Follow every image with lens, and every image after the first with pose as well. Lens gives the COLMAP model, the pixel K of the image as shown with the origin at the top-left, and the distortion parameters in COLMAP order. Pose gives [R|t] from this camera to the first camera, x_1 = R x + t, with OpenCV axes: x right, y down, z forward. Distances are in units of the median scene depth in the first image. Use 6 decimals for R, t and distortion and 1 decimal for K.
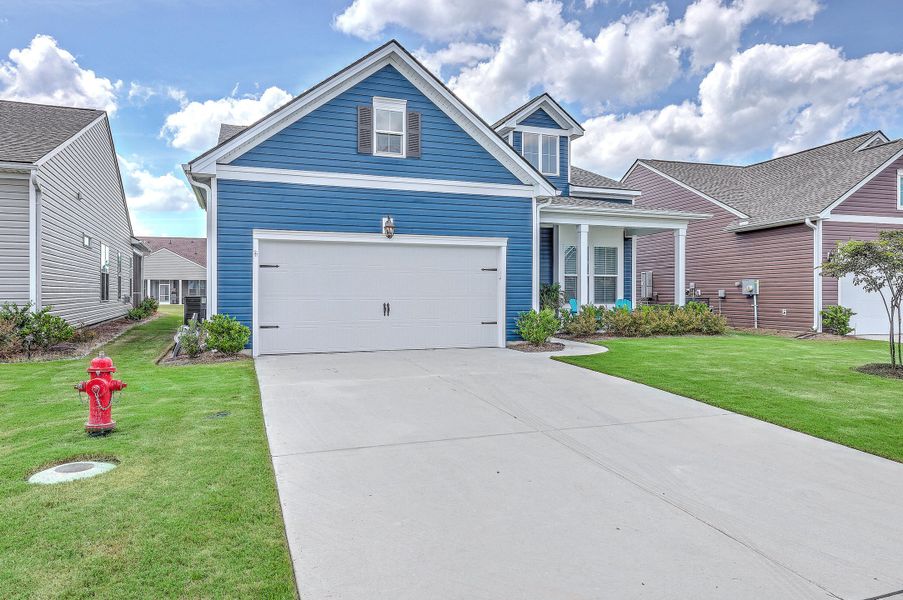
lens RADIAL K [[604.3, 0, 455.4], [0, 604.3, 292.9], [0, 0, 1]] dist [0.002808, 0.002224]
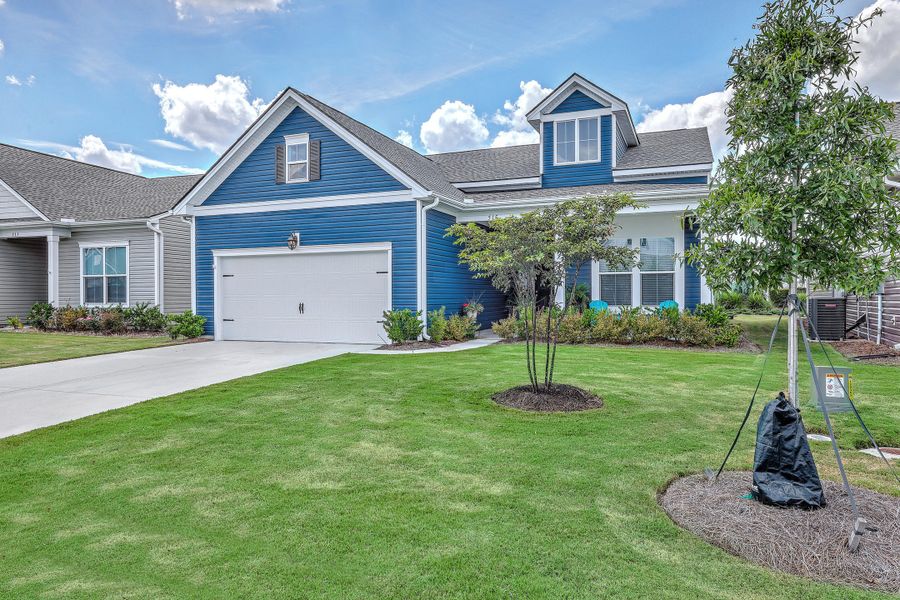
lens RADIAL K [[597.1, 0, 450.0], [0, 597.1, 300.0], [0, 0, 1]] dist [-0.003255, -0.000583]
pose [[0.745619, -0.001312, -0.666371, 0.859531], [0.005535, 0.999976, 0.004225, 0.007101], [0.666349, -0.006838, 0.745608, 0.289281]]
